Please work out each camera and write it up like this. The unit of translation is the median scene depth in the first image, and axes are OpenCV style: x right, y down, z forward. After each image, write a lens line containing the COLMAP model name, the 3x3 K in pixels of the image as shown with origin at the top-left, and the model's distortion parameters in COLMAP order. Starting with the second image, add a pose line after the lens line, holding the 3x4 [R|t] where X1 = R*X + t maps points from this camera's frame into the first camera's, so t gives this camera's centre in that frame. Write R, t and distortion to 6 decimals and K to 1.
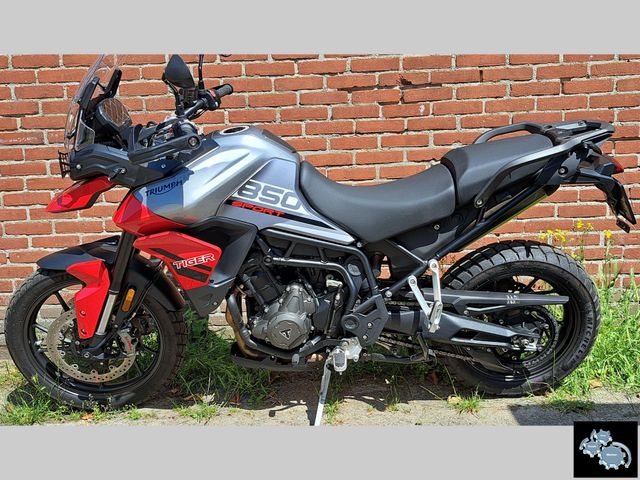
lens RADIAL K [[636.7, 0, 333.5], [0, 636.7, 243.0], [0, 0, 1]] dist [0.113724, -0.175345]
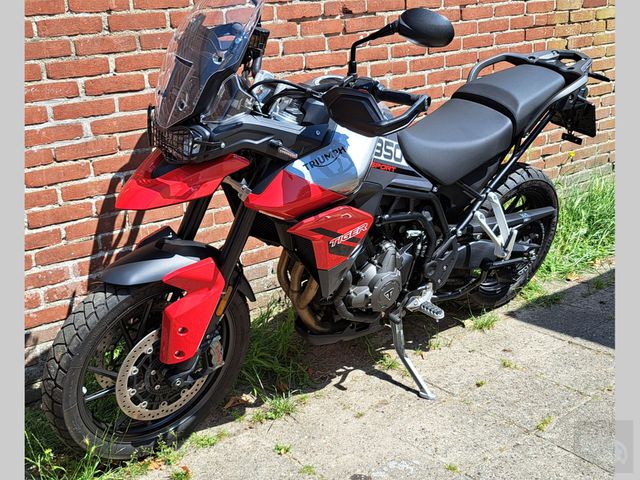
lens RADIAL K [[768.8, 0, 317.6], [0, 768.8, 224.1], [0, 0, 1]] dist [0.132198, -0.291774]
pose [[0.785138, -0.179910, 0.592613, -0.777270], [0.134310, 0.983567, 0.120655, -0.106928], [-0.604582, -0.015137, 0.796399, 0.153195]]
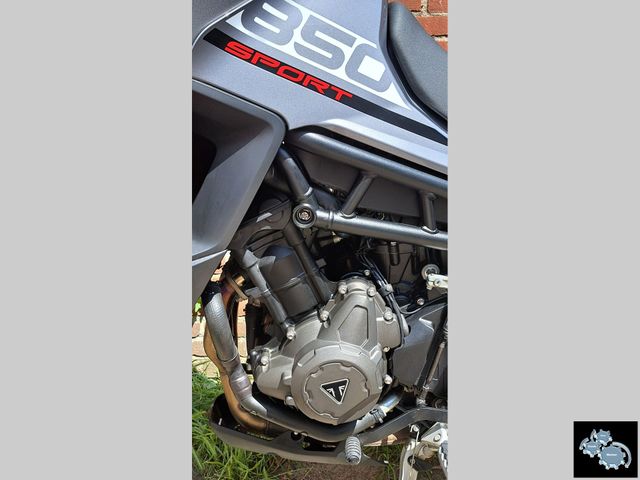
lens RADIAL K [[497.6, 0, 289.0], [0, 497.6, 264.2], [0, 0, 1]] dist [0.052006, -0.001320]
pose [[0.997689, 0.044875, -0.051022, -0.088007], [-0.047638, 0.997388, -0.054302, 0.072537], [0.048452, 0.056607, 0.997220, 0.626389]]
